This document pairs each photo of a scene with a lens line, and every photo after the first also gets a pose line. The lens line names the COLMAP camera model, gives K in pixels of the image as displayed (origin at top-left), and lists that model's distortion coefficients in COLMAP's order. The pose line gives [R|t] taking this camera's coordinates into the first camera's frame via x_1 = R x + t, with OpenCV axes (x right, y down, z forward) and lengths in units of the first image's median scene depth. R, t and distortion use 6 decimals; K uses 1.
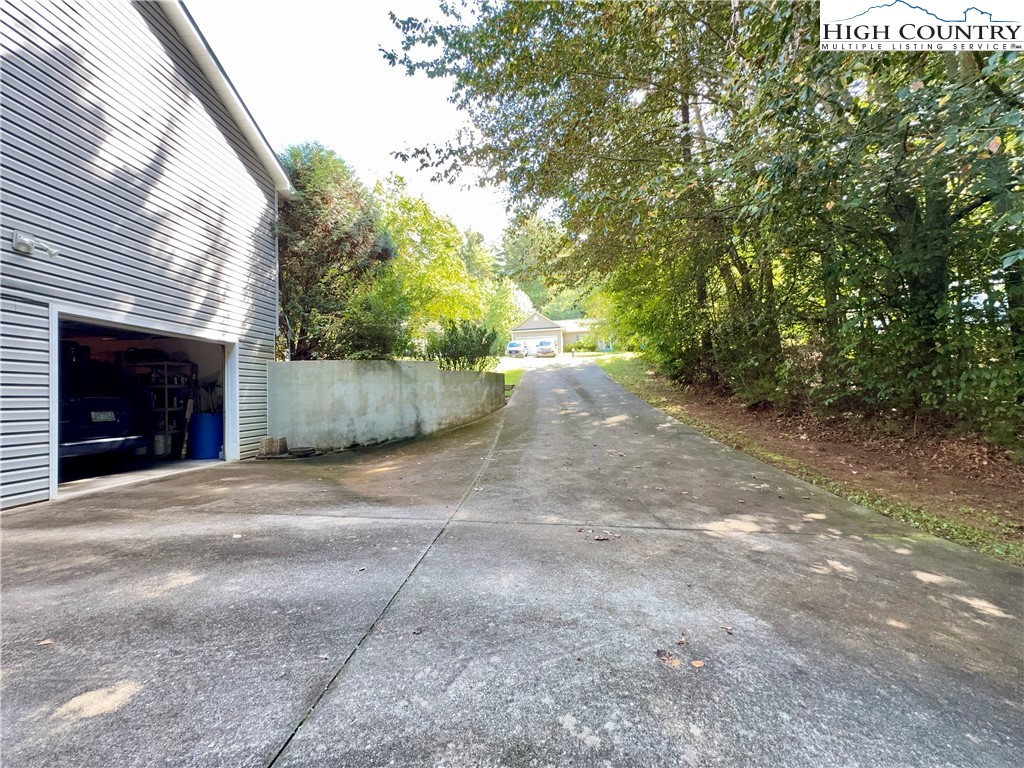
lens RADIAL K [[410.3, 0, 512.0], [0, 410.3, 384.0], [0, 0, 1]] dist [-0.003101, -0.000290]
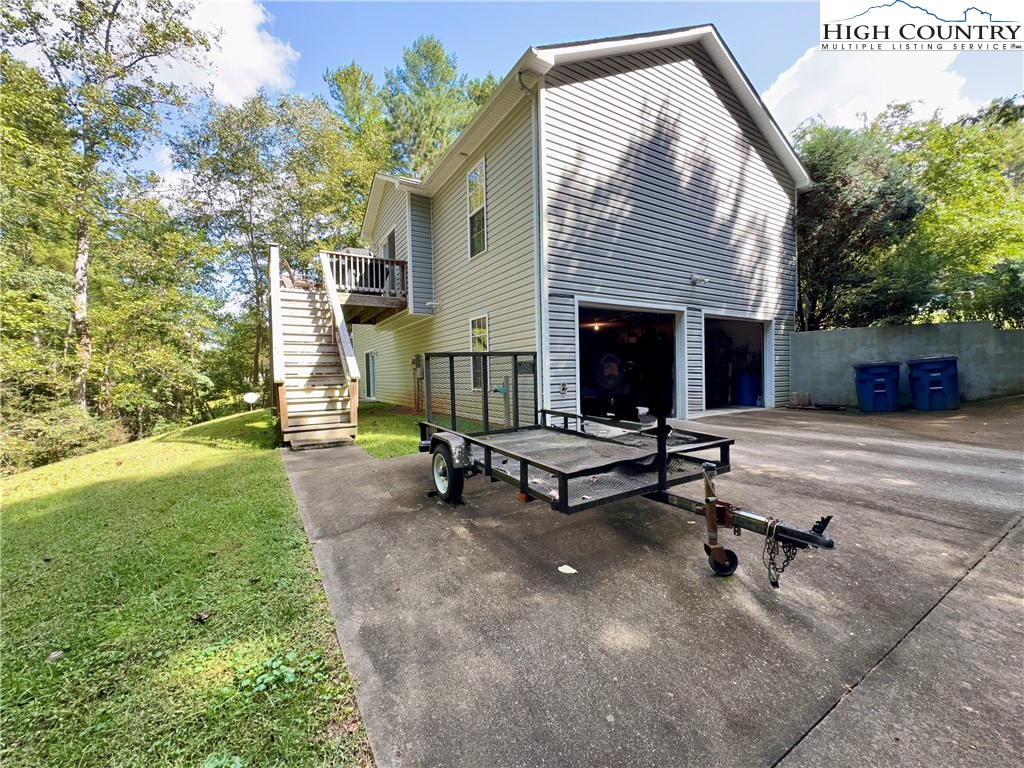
lens RADIAL K [[410.3, 0, 512.0], [0, 410.3, 384.0], [0, 0, 1]] dist [-0.003101, -0.000290]
pose [[0.579854, 0.035258, -0.813957, -0.065596], [0.028771, 0.997554, 0.063707, -0.002951], [0.814213, -0.060359, 0.577421, -0.424724]]
